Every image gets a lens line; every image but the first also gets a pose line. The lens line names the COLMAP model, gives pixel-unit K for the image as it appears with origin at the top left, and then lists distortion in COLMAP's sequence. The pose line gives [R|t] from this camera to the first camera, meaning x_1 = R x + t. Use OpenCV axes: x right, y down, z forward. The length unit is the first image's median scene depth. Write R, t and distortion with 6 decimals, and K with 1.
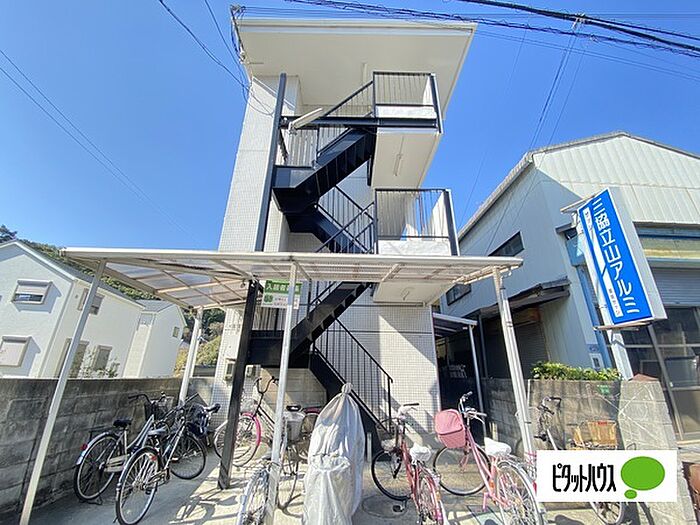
lens RADIAL K [[283.0, 0, 350.6], [0, 283.0, 264.1], [0, 0, 1]] dist [0.015805, -0.017315]
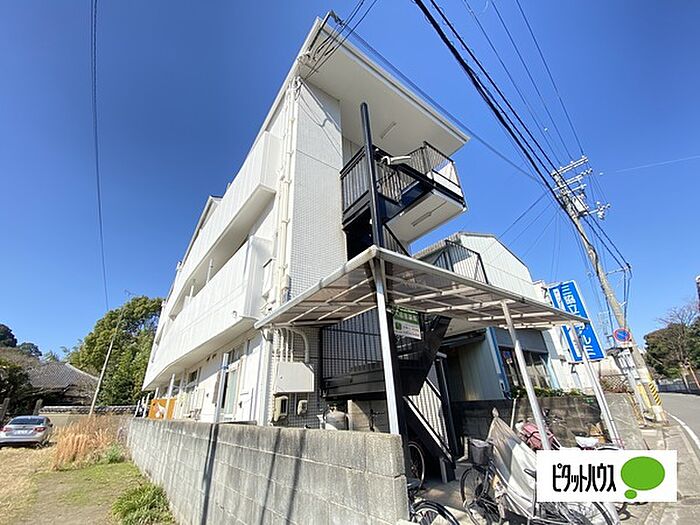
lens RADIAL K [[283.0, 0, 350.6], [0, 283.0, 264.1], [0, 0, 1]] dist [0.015805, -0.017315]
pose [[0.815883, 0.206421, 0.540115, -0.847860], [-0.153552, 0.977915, -0.141787, 0.063872], [-0.557455, 0.032746, 0.829561, 0.222805]]
